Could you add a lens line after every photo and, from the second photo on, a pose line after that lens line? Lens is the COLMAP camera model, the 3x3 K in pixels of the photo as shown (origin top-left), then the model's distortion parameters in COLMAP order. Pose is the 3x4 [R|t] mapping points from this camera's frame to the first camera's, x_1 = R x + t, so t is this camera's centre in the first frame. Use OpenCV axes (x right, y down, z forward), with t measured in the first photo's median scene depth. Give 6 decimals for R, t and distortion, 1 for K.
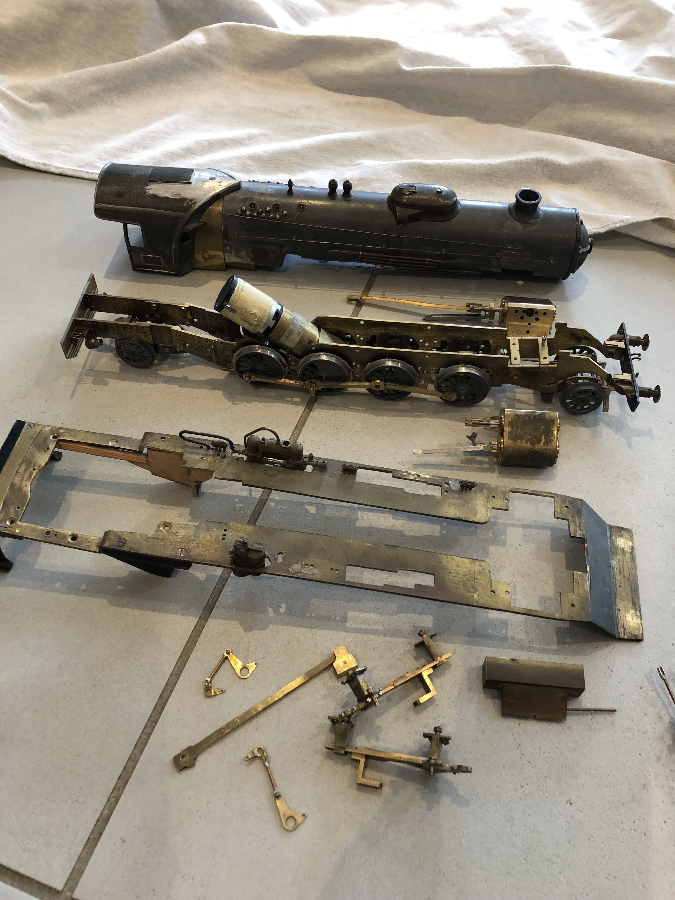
lens RADIAL K [[749.6, 0, 337.5], [0, 749.6, 450.0], [0, 0, 1]] dist [0.043958, -0.073630]
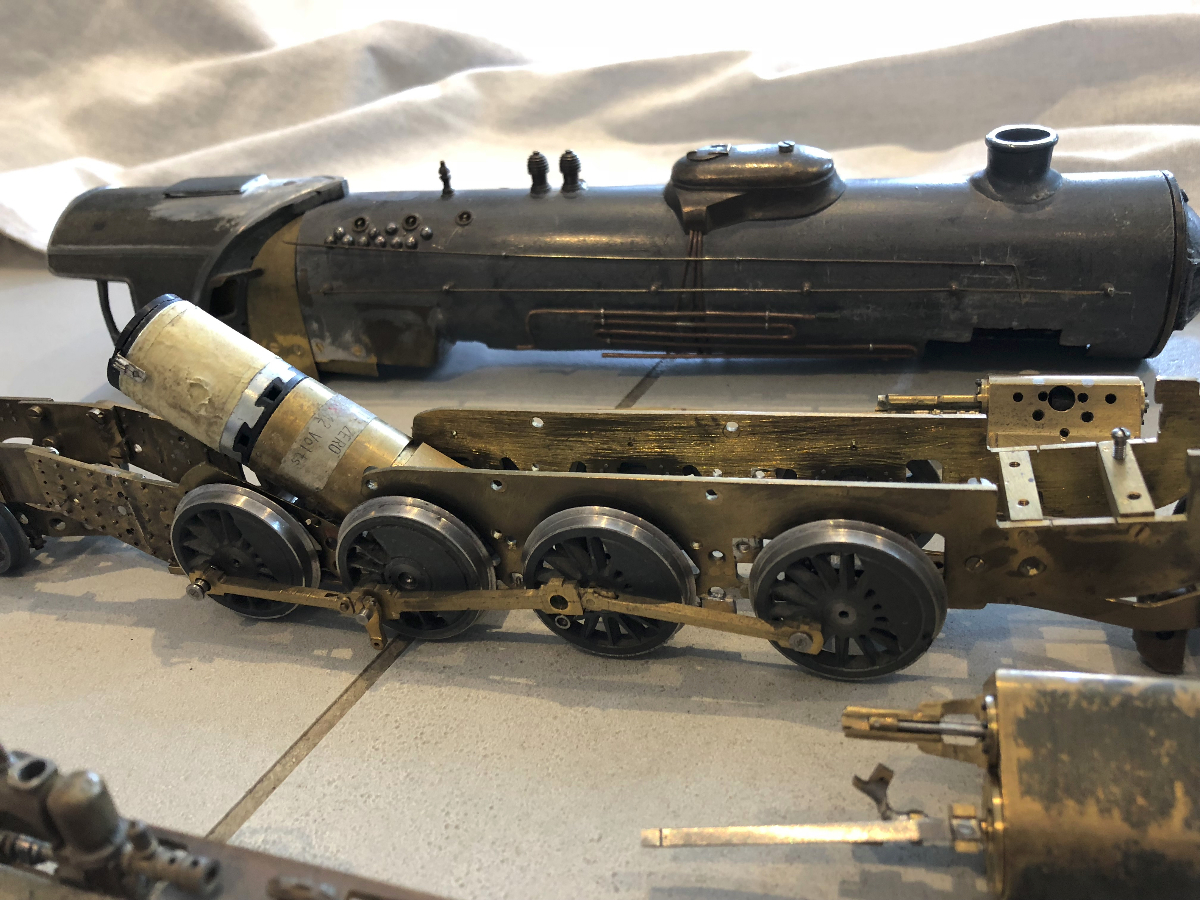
lens RADIAL K [[999.4, 0, 600.0], [0, 999.4, 450.0], [0, 0, 1]] dist [0.043958, -0.073630]
pose [[0.980333, -0.031952, -0.194748, 0.146785], [-0.039683, 0.934736, -0.353120, 0.001105], [0.193321, 0.353903, 0.915084, 0.583224]]
